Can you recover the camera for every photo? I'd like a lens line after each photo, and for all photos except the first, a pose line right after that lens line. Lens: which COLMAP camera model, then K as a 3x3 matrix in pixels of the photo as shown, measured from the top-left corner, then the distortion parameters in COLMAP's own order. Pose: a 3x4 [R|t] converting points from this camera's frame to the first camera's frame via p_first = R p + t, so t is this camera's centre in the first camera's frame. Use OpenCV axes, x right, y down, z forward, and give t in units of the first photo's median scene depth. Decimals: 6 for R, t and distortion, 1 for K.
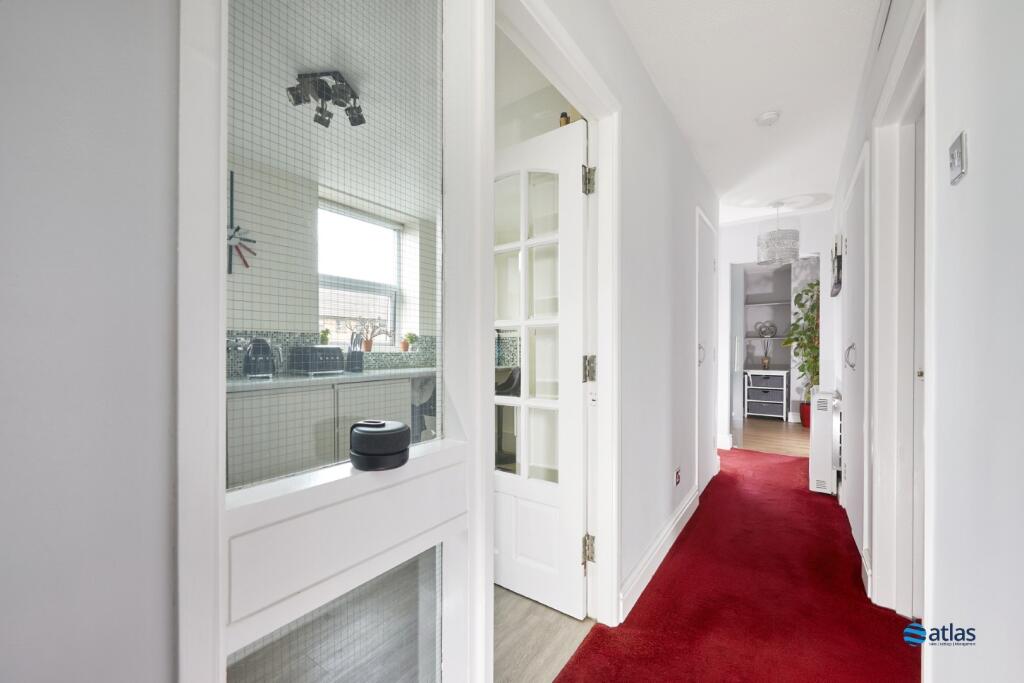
lens RADIAL K [[411.5, 0, 509.8], [0, 411.5, 347.0], [0, 0, 1]] dist [-0.000214, -0.000027]
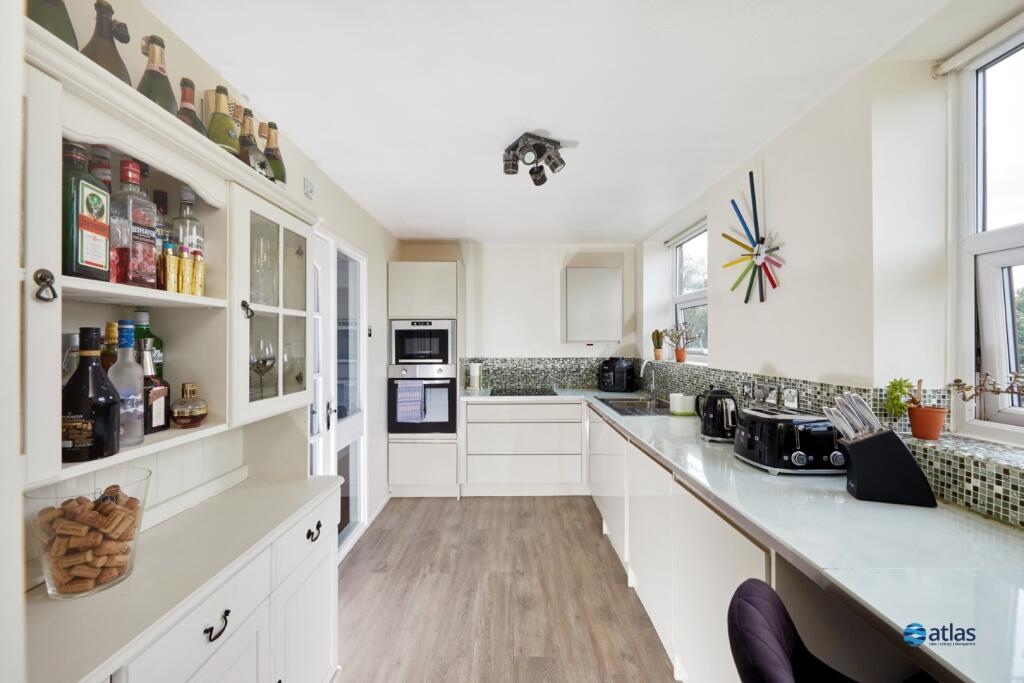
lens RADIAL K [[411.5, 0, 509.8], [0, 411.5, 347.0], [0, 0, 1]] dist [-0.000214, -0.000027]
pose [[-0.820956, 0.009868, -0.570907, 0.139667], [0.010836, 0.999940, 0.001702, -0.098768], [0.570889, -0.004789, -0.821013, 1.333832]]
